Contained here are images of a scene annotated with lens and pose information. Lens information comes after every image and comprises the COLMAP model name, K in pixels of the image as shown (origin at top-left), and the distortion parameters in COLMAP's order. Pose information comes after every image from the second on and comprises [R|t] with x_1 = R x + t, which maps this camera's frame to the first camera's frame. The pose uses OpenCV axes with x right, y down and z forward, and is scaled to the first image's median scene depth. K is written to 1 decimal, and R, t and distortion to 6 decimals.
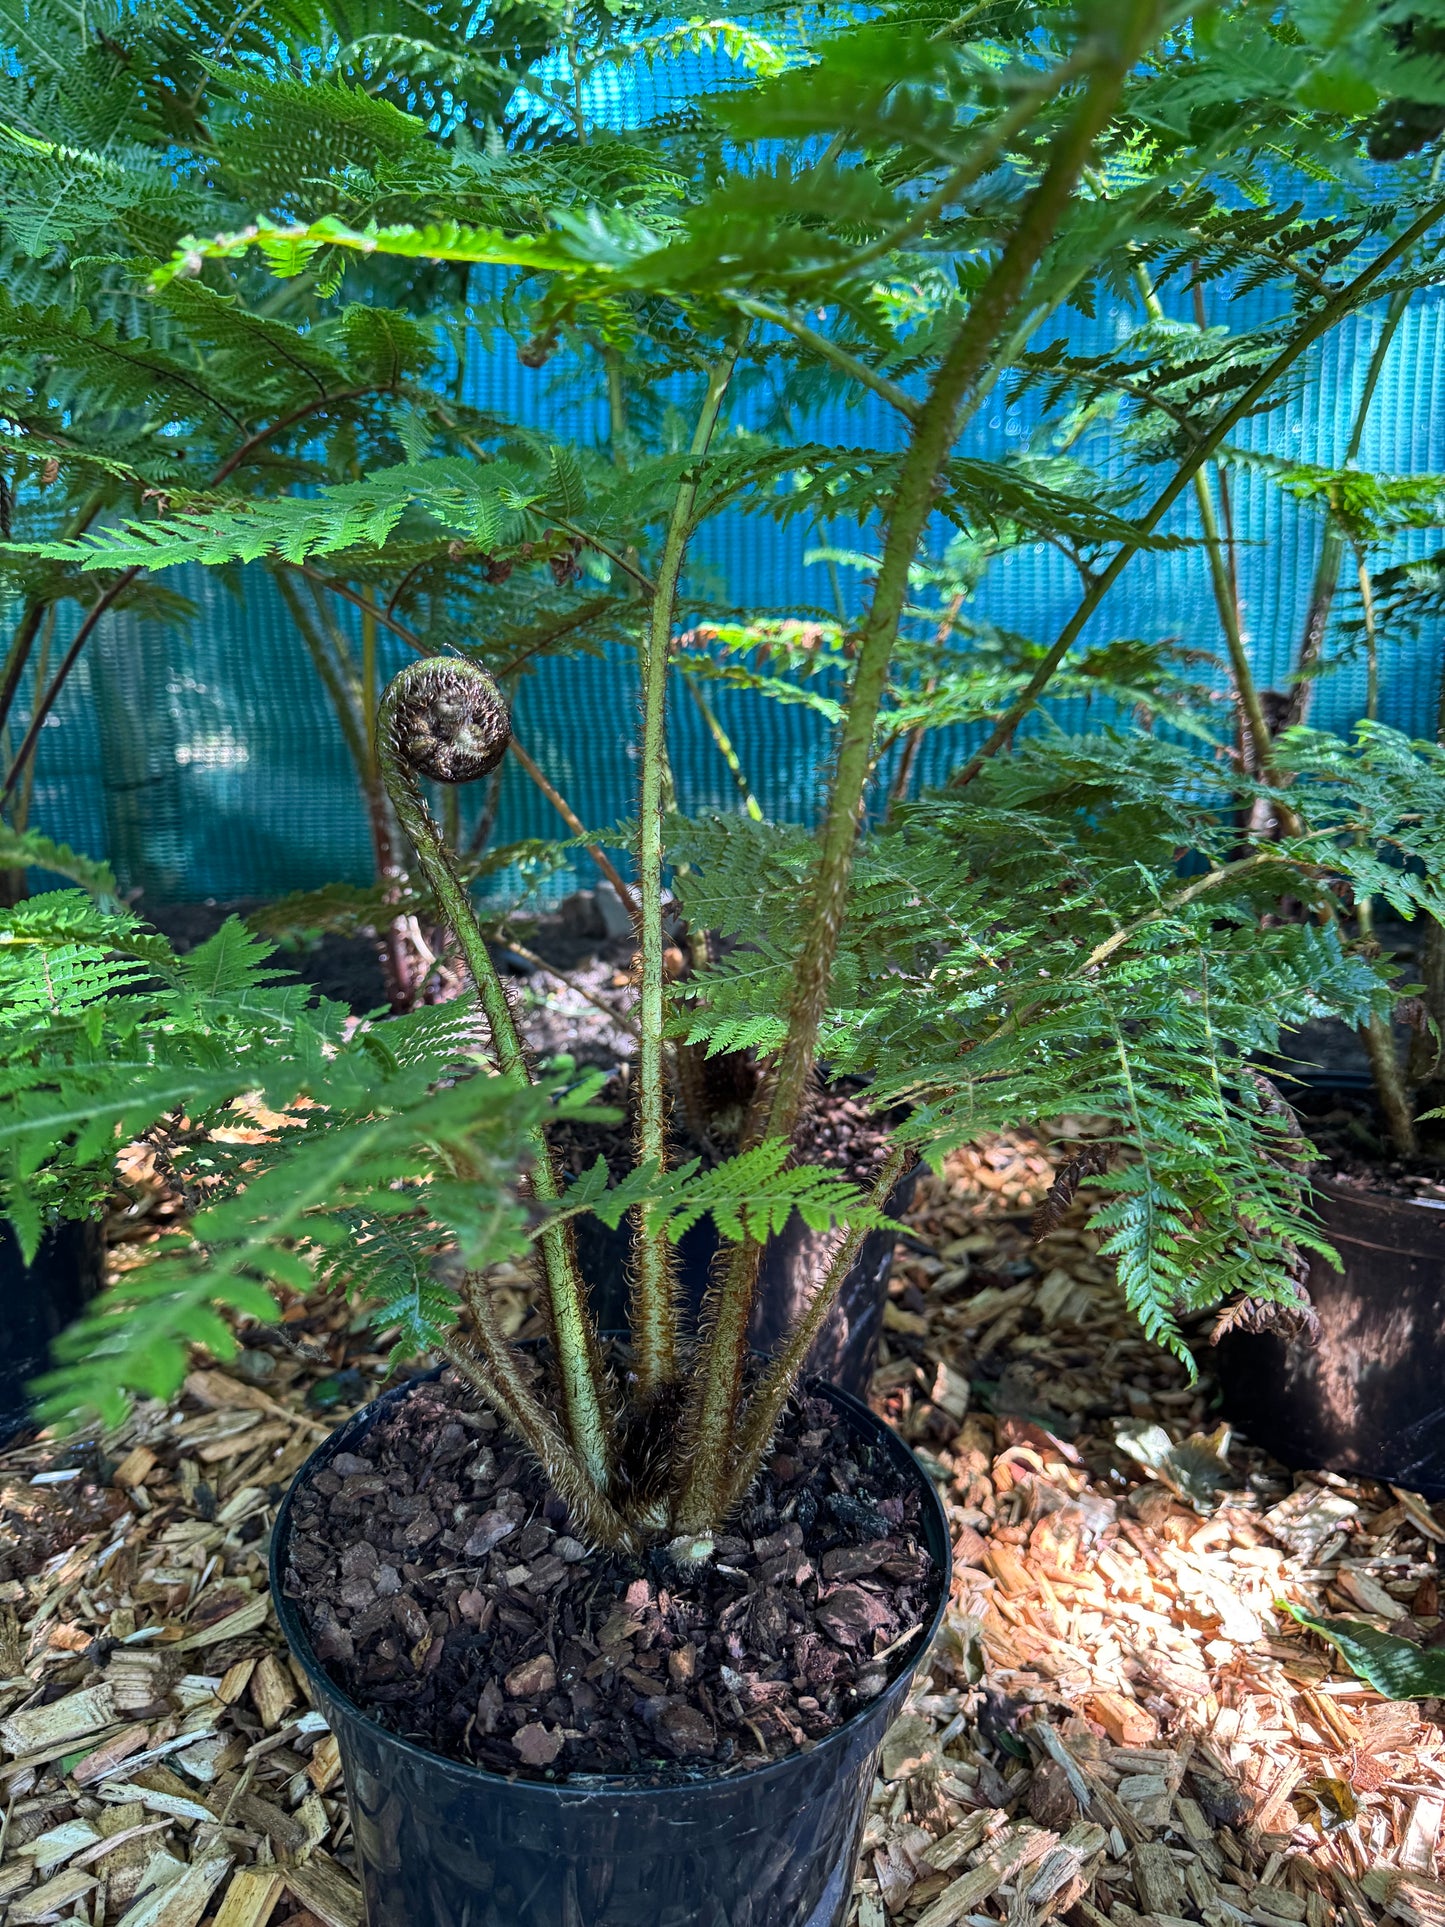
lens RADIAL K [[1372.7, 0, 721.4], [0, 1372.7, 963.2], [0, 0, 1]] dist [-0.000803, -0.005195]
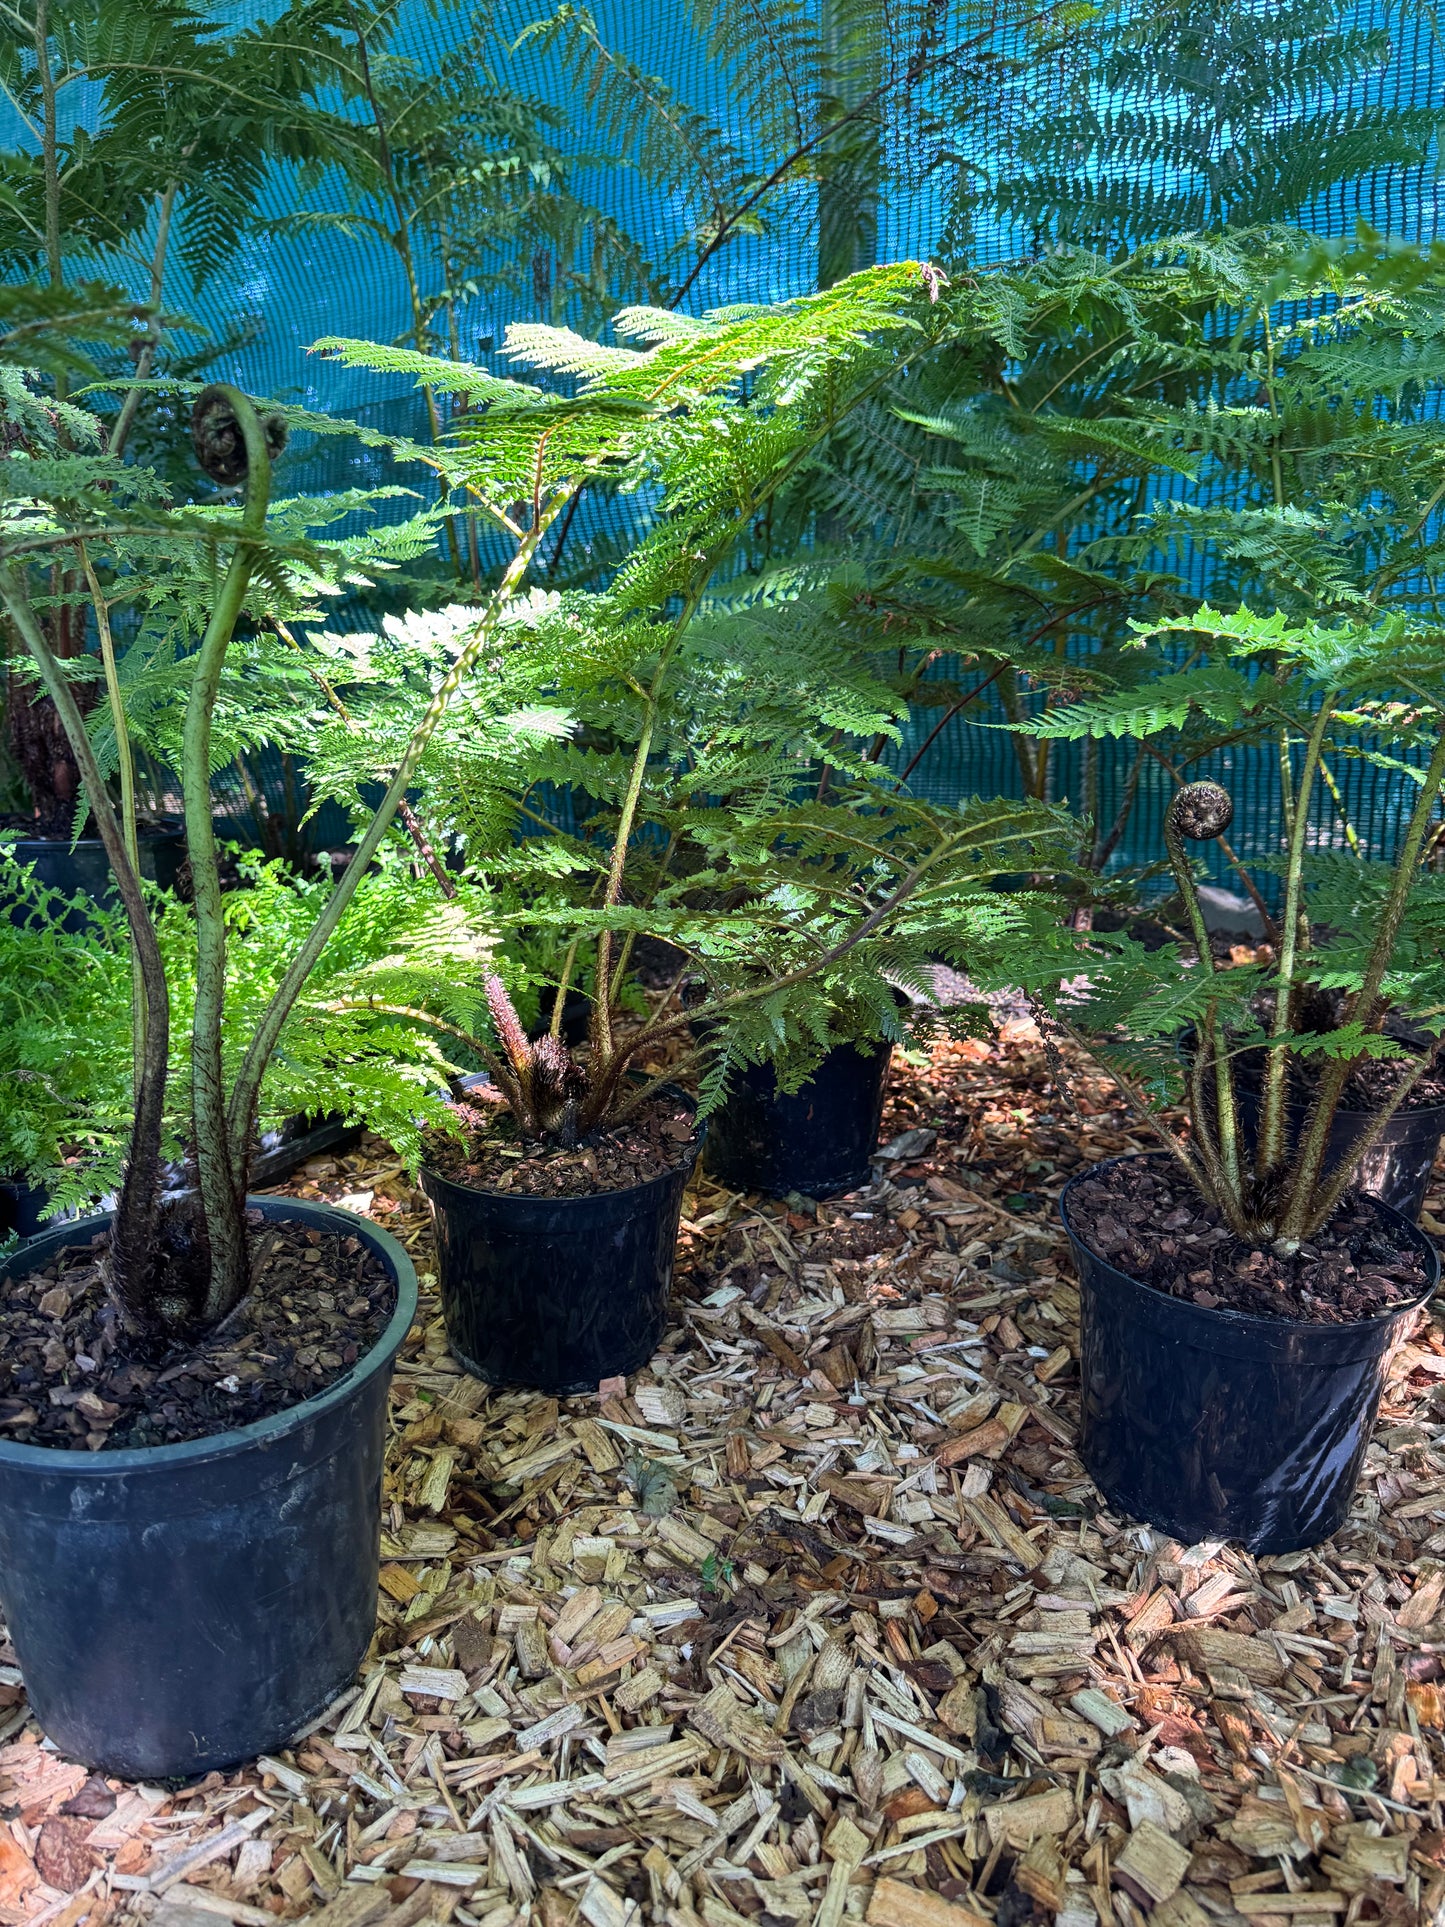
lens RADIAL K [[1372.7, 0, 720.9], [0, 1372.7, 947.1], [0, 0, 1]] dist [-0.000803, -0.005195]
pose [[0.920377, 0.086025, -0.381452, -0.048335], [-0.085134, 0.996184, 0.019247, 0.040992], [0.381652, 0.014760, 0.924188, -0.964061]]
